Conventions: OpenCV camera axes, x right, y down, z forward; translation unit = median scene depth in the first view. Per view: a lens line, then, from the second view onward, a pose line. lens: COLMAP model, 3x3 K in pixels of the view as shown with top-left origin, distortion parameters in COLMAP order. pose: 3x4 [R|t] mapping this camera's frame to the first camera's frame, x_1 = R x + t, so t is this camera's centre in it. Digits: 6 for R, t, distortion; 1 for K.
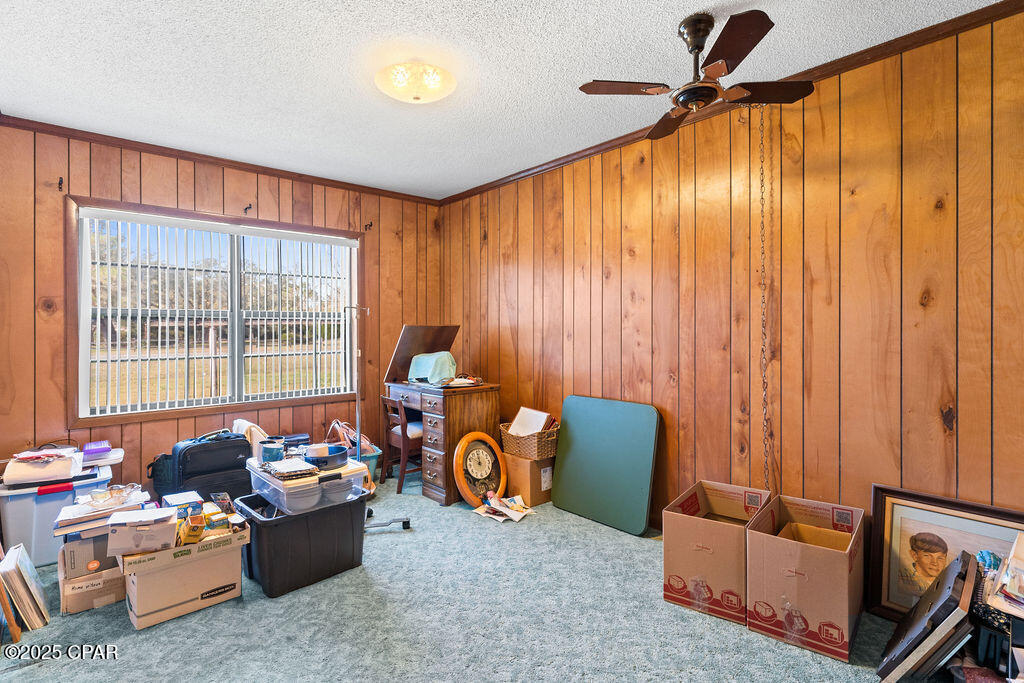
lens RADIAL K [[493.5, 0, 507.4], [0, 493.5, 332.7], [0, 0, 1]] dist [0.002240, 0.000348]
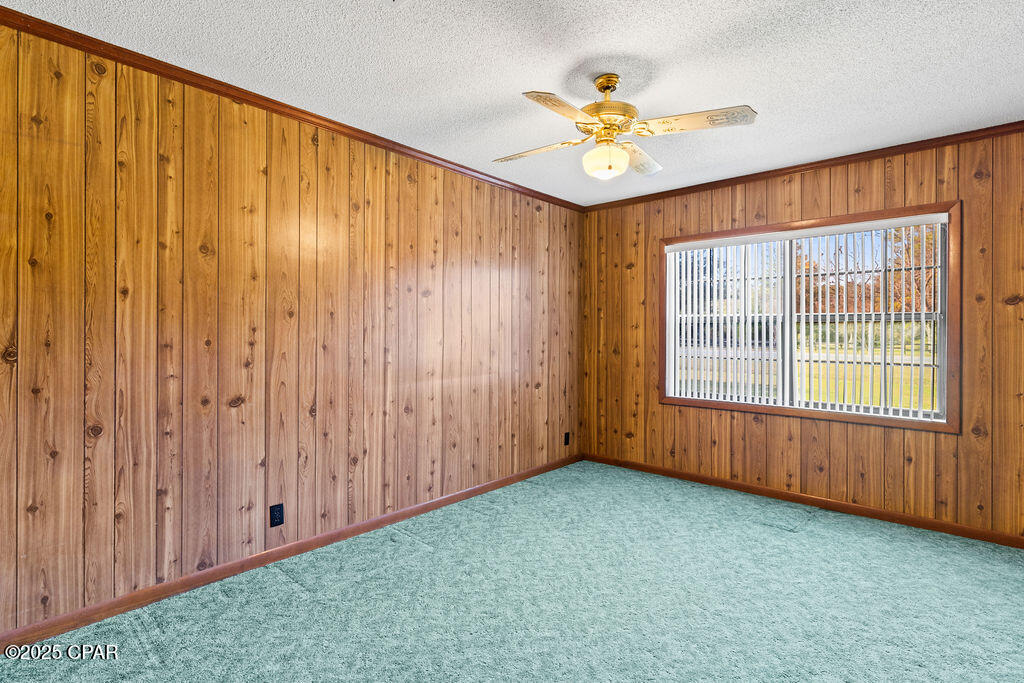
lens RADIAL K [[493.5, 0, 507.4], [0, 493.5, 332.7], [0, 0, 1]] dist [0.002240, 0.000348]
pose [[0.108014, 0.003692, -0.994143, 0.352492], [-0.010321, 0.999943, 0.002592, -0.004267], [0.994096, 0.009981, 0.108046, 0.293071]]
